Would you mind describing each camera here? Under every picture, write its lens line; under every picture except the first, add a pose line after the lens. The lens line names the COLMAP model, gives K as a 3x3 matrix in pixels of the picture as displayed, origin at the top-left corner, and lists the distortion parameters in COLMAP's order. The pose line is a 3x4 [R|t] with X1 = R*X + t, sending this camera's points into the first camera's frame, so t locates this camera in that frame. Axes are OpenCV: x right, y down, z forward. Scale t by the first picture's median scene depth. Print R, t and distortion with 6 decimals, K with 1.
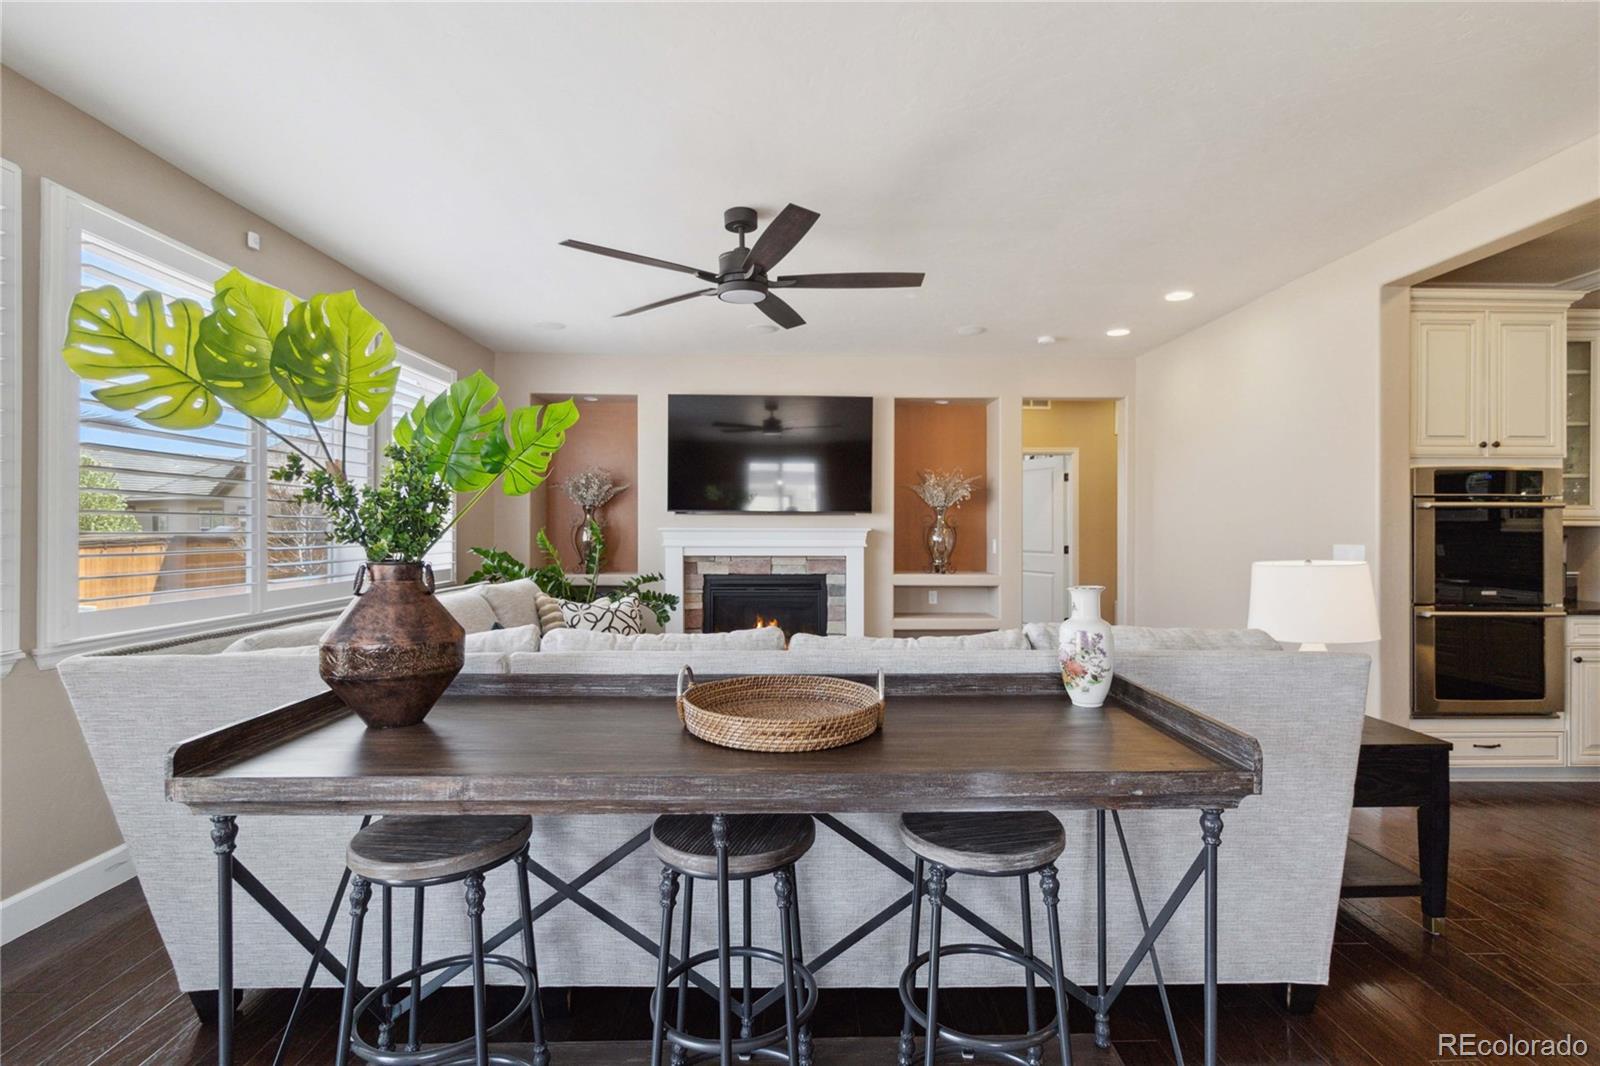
lens RADIAL K [[760.4, 0, 796.5], [0, 760.4, 528.1], [0, 0, 1]] dist [0.001858, 0.001058]
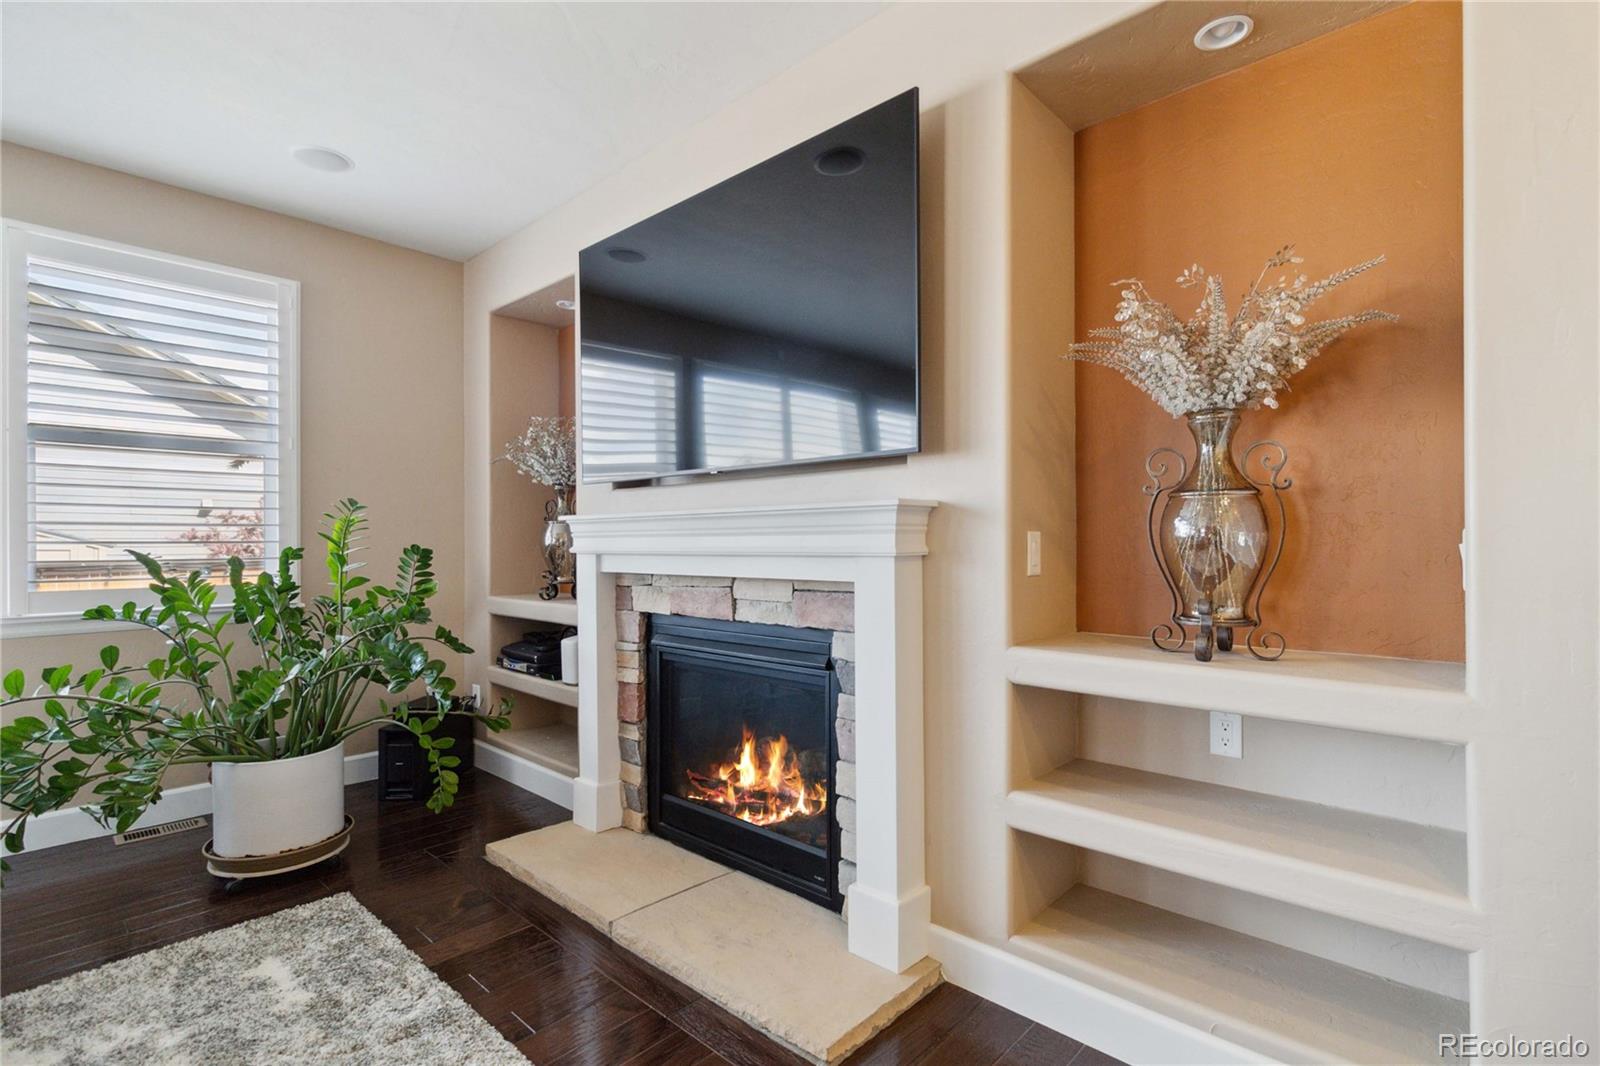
lens RADIAL K [[760.4, 0, 815.1], [0, 760.4, 532.6], [0, 0, 1]] dist [0.001858, 0.001058]
pose [[0.715997, -0.016020, -0.697919, 0.450049], [0.004861, 0.999827, -0.017964, 0.032089], [0.698086, 0.009469, 0.715951, 1.153441]]
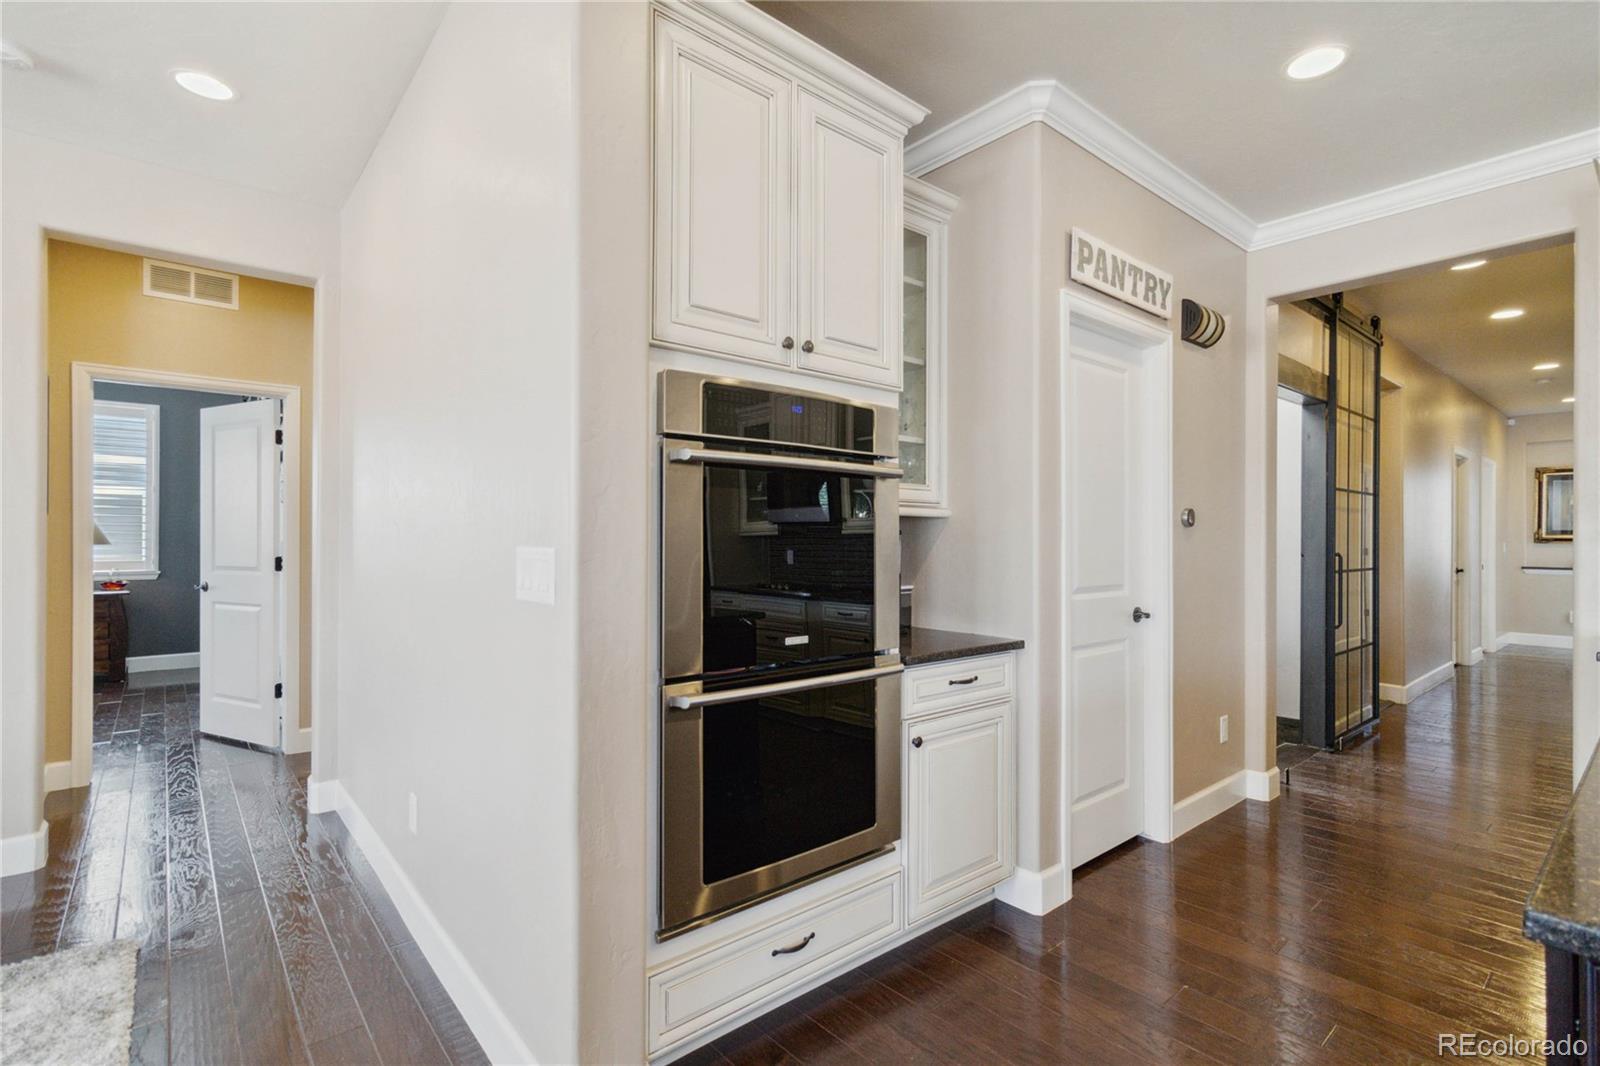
lens RADIAL K [[760.4, 0, 821.0], [0, 760.4, 533.8], [0, 0, 1]] dist [0.001858, 0.001058]
pose [[0.767066, 0.004886, 0.641550, 0.581847], [-0.000970, 0.999979, -0.006456, 0.017697], [-0.641568, 0.004330, 0.767054, 0.587468]]
